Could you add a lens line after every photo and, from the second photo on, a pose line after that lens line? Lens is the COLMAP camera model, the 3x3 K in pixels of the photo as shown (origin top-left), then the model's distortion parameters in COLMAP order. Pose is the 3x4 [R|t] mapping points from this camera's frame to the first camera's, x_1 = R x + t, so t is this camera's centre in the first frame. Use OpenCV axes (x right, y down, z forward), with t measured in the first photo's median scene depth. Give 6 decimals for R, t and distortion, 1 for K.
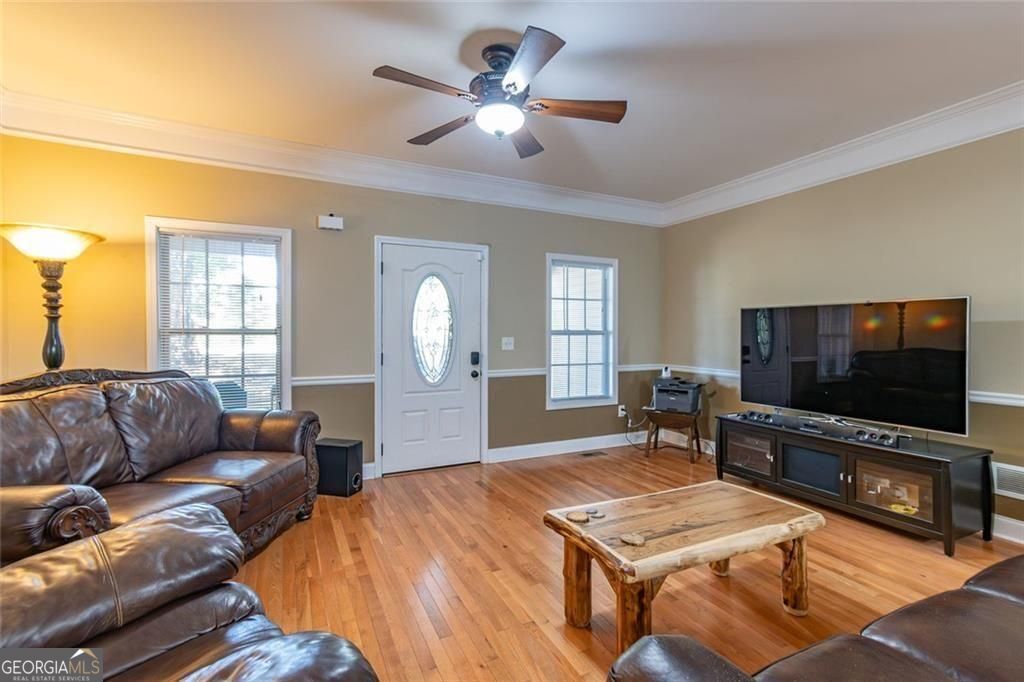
lens RADIAL K [[464.5, 0, 511.9], [0, 464.5, 334.3], [0, 0, 1]] dist [0.025299, 0.000379]
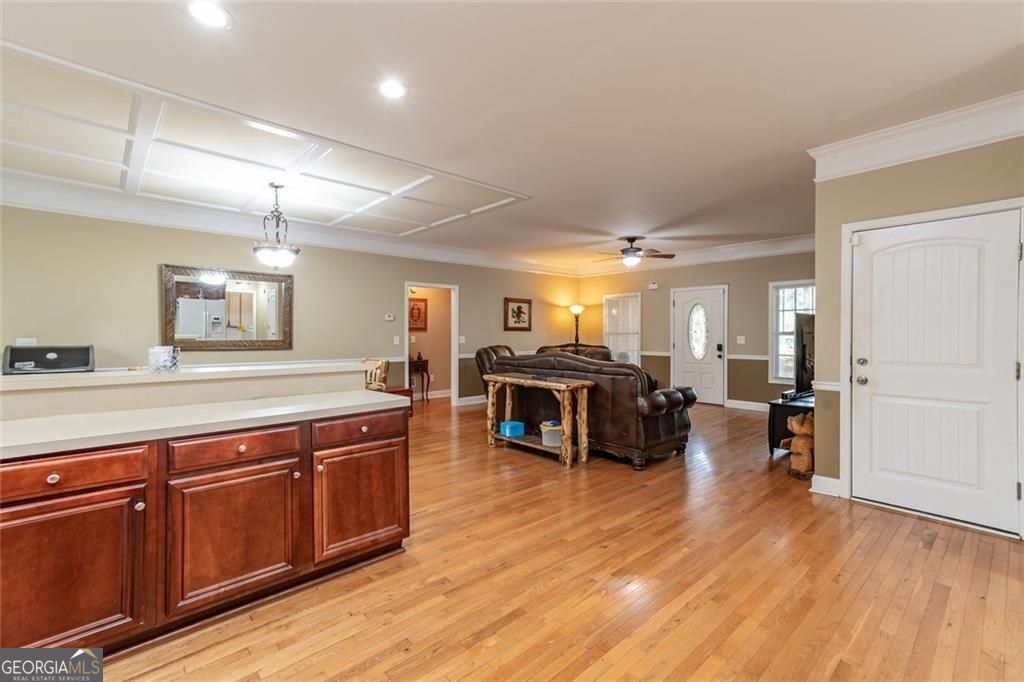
lens RADIAL K [[464.5, 0, 511.9], [0, 464.5, 334.3], [0, 0, 1]] dist [0.025299, 0.000379]
pose [[0.261639, 0.004722, -0.965154, 1.512637], [-0.000706, 0.999989, 0.004701, -0.008478], [0.965166, -0.000549, 0.261639, -0.270282]]
